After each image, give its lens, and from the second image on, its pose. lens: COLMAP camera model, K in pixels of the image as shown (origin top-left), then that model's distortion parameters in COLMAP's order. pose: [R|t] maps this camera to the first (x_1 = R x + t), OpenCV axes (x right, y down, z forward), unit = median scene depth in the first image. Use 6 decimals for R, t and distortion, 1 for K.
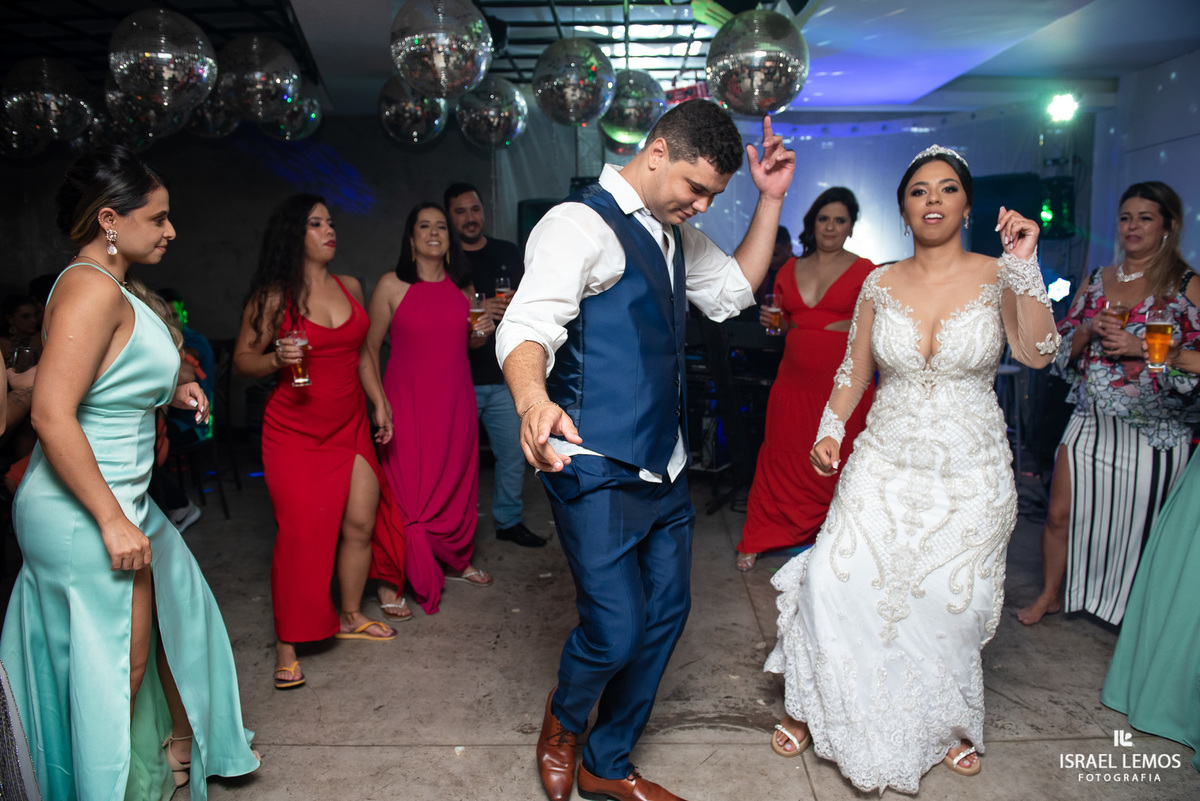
lens RADIAL K [[838.3, 0, 605.9], [0, 838.3, 403.2], [0, 0, 1]] dist [-0.062176, 0.002106]
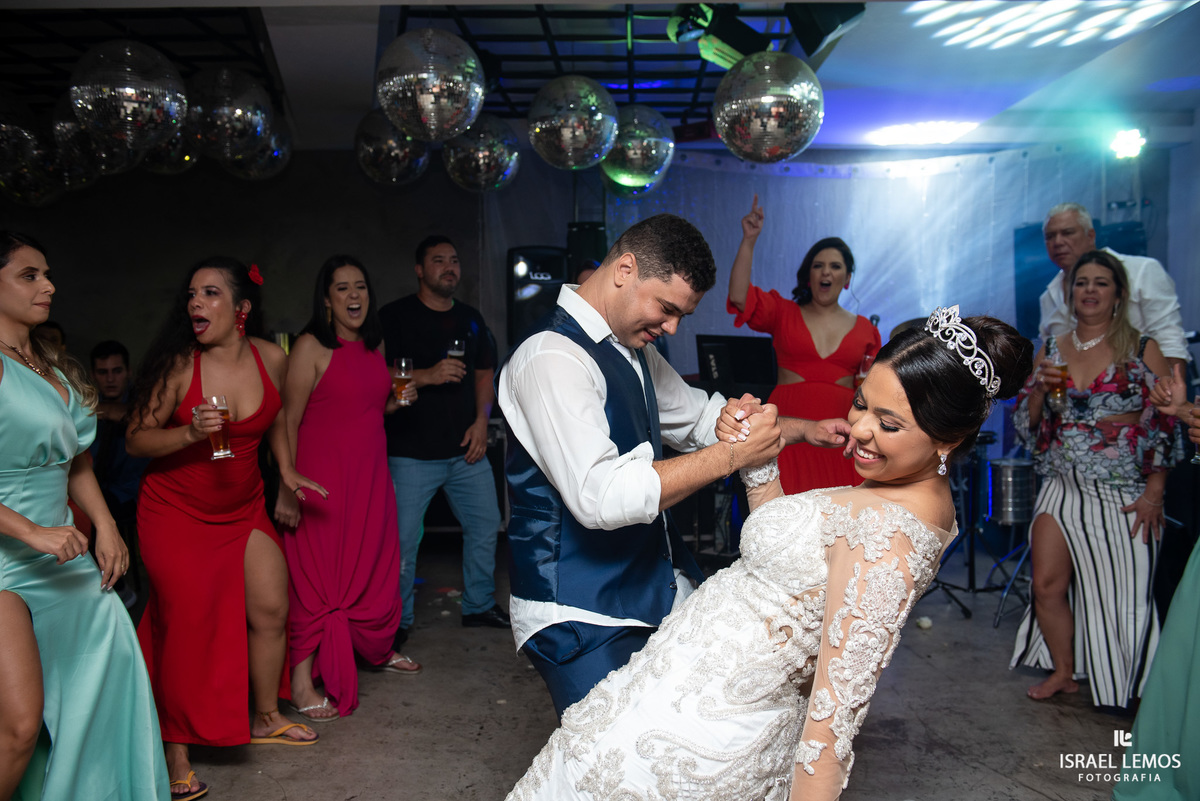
lens RADIAL K [[1024.0, 0, 603.4], [0, 1024.0, 398.5], [0, 0, 1]] dist [-0.017560, -0.000922]
pose [[0.999963, 0.007499, -0.004298, 0.003718], [-0.007852, 0.995994, -0.089071, 0.021910], [0.003613, 0.089102, 0.996016, -0.121034]]
